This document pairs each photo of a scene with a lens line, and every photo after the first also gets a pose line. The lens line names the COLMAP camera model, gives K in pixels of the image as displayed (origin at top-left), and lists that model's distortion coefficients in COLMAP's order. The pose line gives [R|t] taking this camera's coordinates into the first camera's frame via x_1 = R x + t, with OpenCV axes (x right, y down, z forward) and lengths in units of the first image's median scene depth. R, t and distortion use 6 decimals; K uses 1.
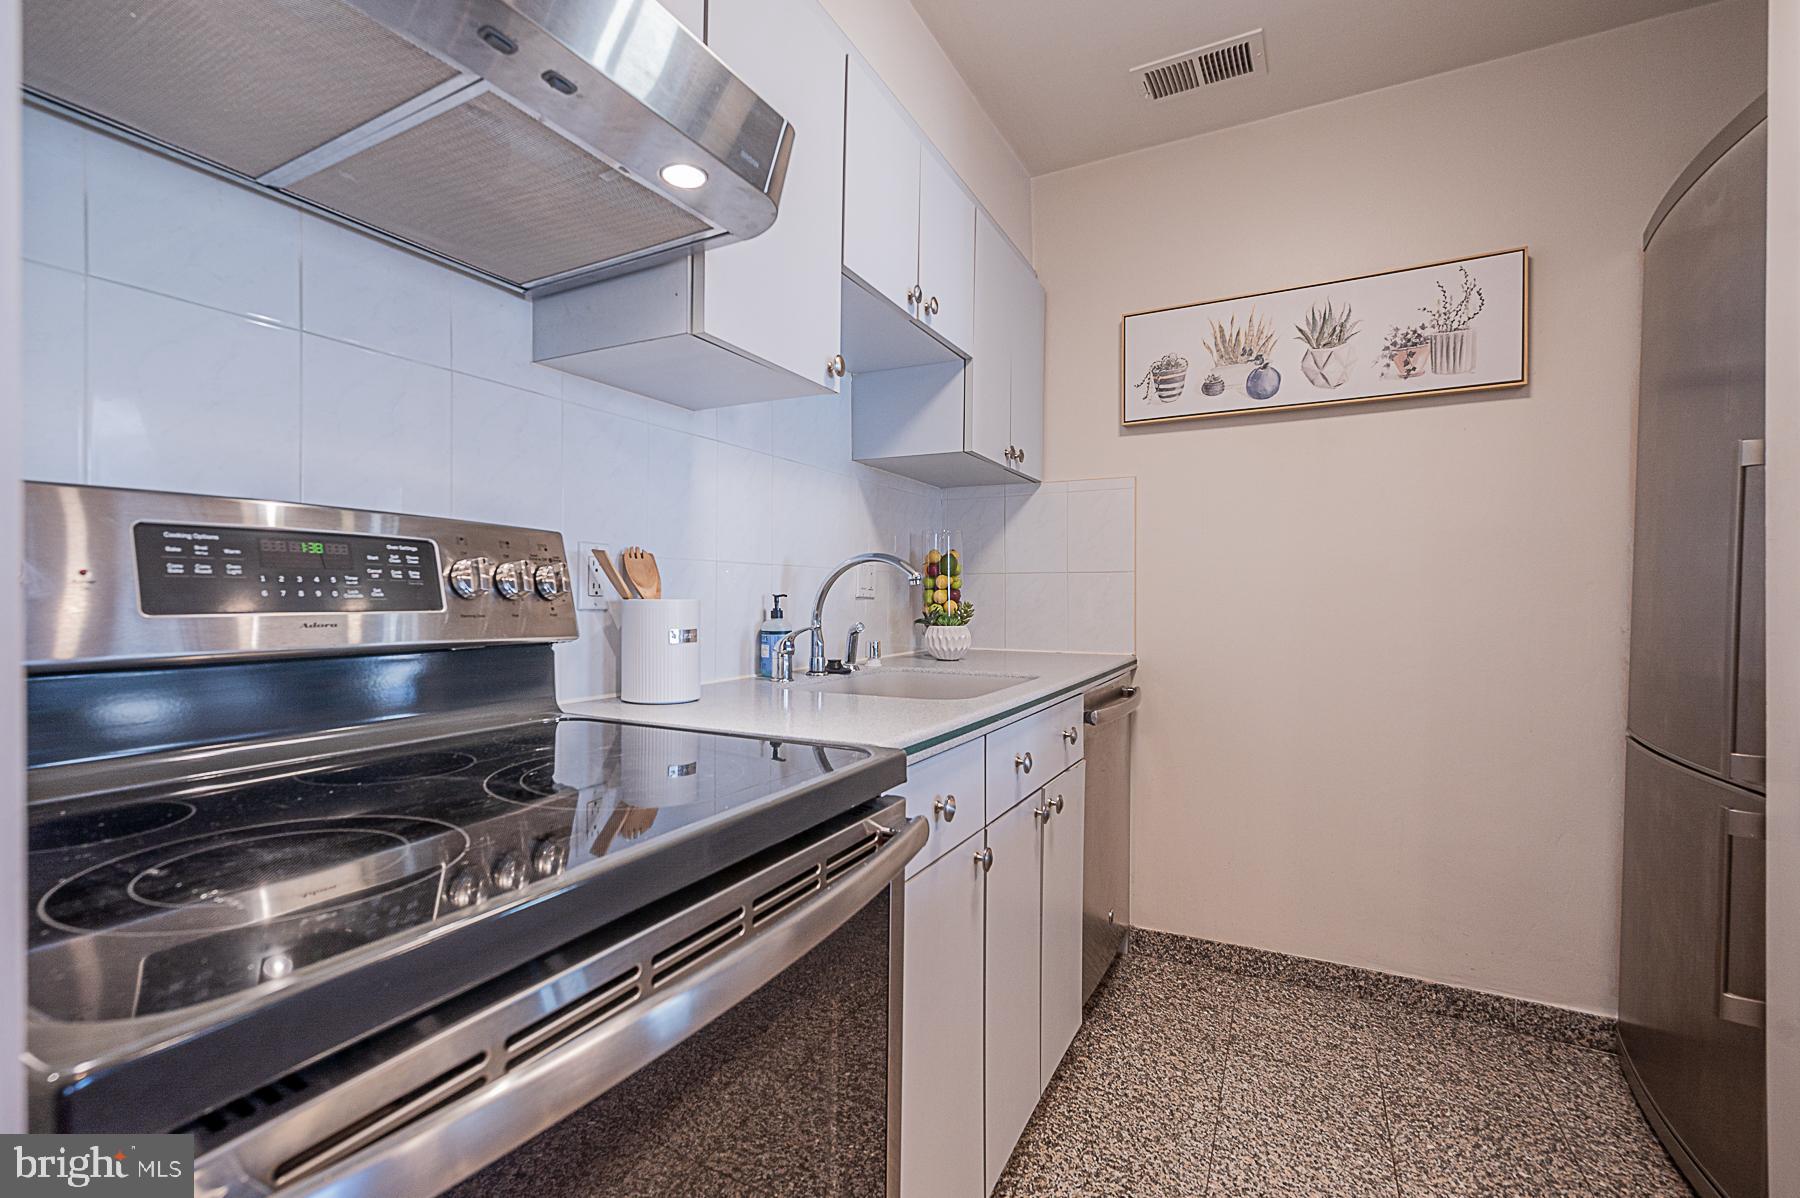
lens RADIAL K [[814.1, 0, 843.7], [0, 814.1, 600.8], [0, 0, 1]] dist [-0.000807, -0.001023]
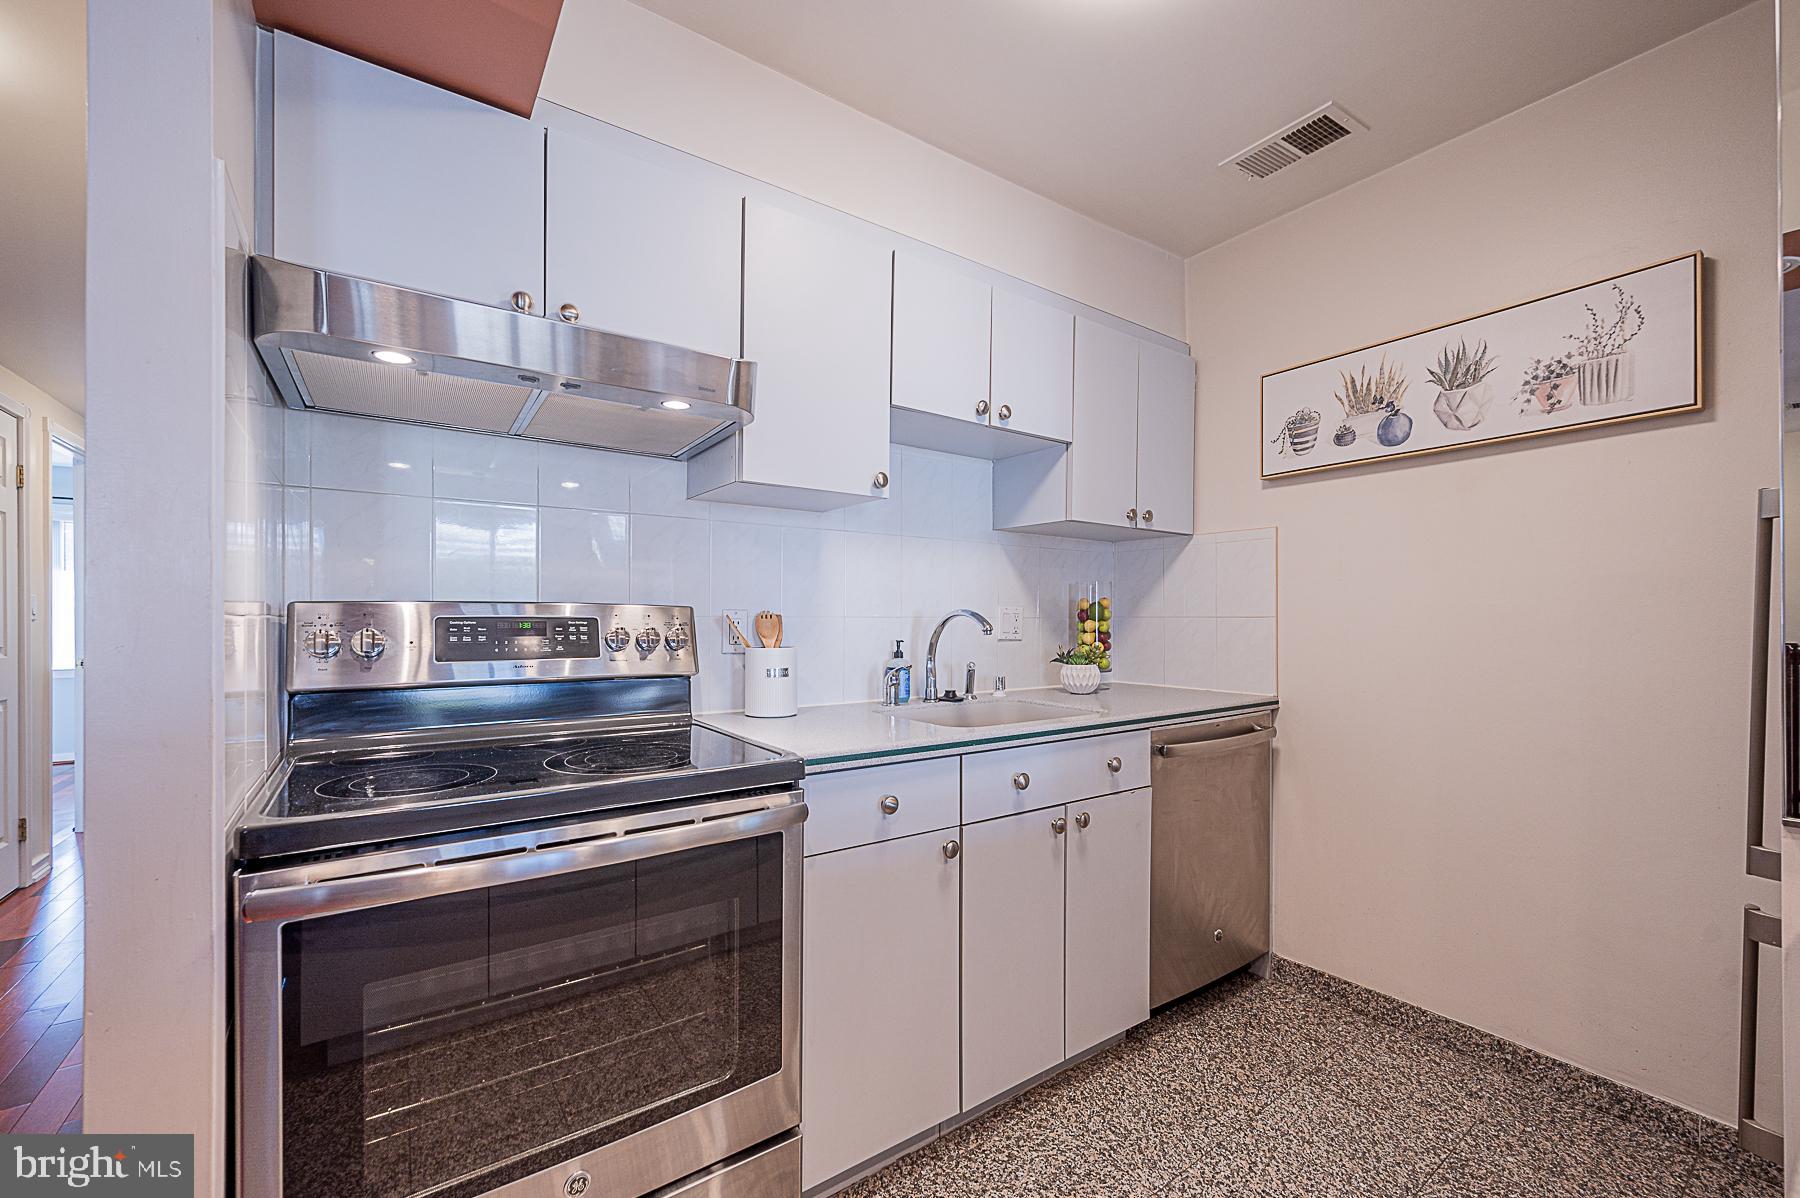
lens RADIAL K [[722.3, 0, 895.7], [0, 722.3, 620.7], [0, 0, 1]] dist [-0.002475, 0.001121]
pose [[0.902346, 0.001414, -0.431009, 0.375007], [-0.002756, 0.999993, -0.002488, -0.032531], [0.431003, 0.003433, 0.902344, -0.064463]]
